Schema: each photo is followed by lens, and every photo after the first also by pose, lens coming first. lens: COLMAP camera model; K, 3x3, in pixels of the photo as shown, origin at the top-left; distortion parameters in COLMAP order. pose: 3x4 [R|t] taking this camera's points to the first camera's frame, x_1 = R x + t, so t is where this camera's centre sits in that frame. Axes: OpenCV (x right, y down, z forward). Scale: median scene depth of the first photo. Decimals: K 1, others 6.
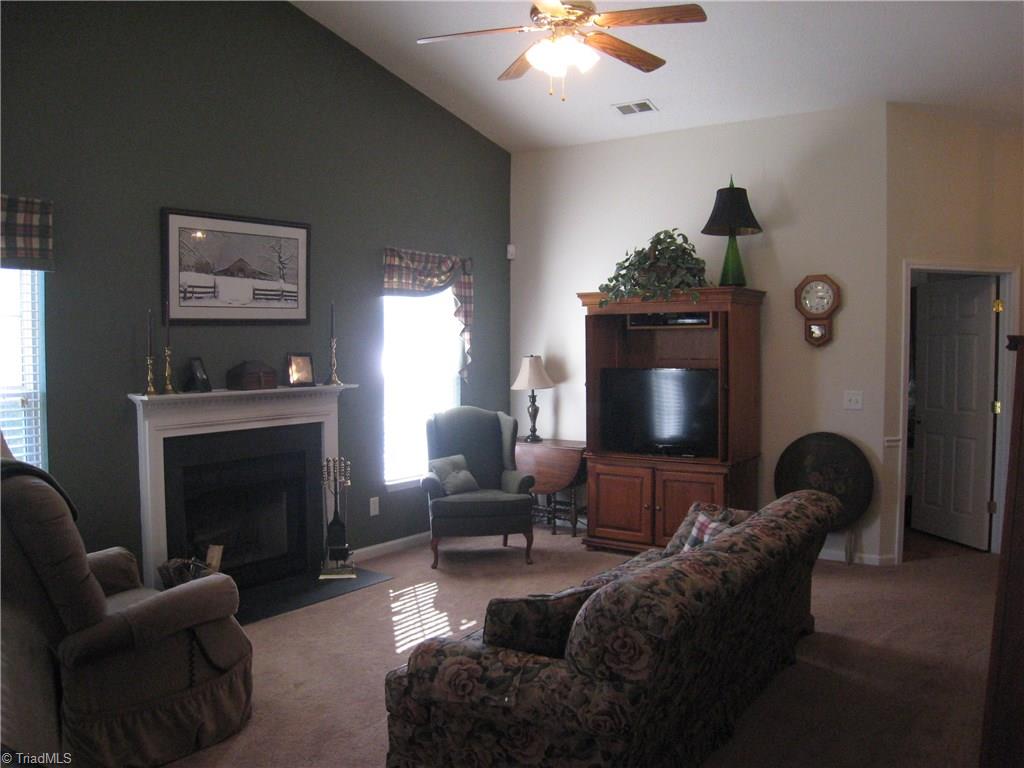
lens RADIAL K [[839.5, 0, 515.2], [0, 839.5, 386.3], [0, 0, 1]] dist [-0.162988, 0.104080]
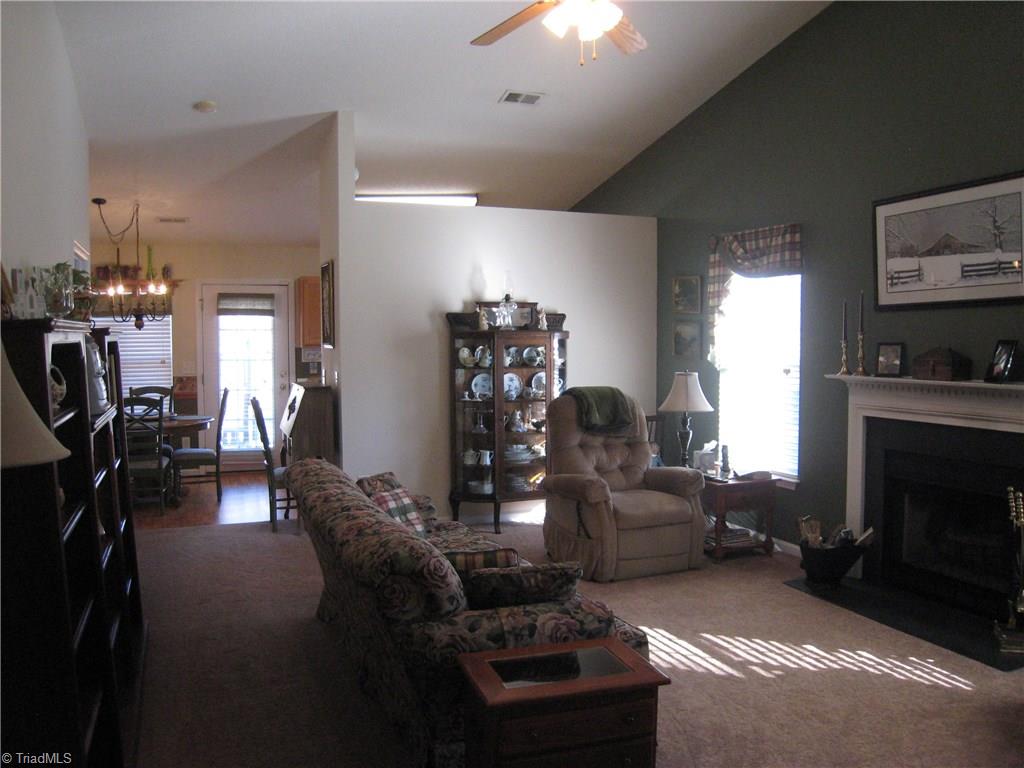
lens RADIAL K [[839.5, 0, 515.2], [0, 839.5, 386.3], [0, 0, 1]] dist [-0.162988, 0.104080]
pose [[-0.552341, 0.053027, -0.831930, 0.695647], [-0.035724, 0.995552, 0.087174, -0.051708], [0.832852, 0.077870, -0.547990, 1.153209]]
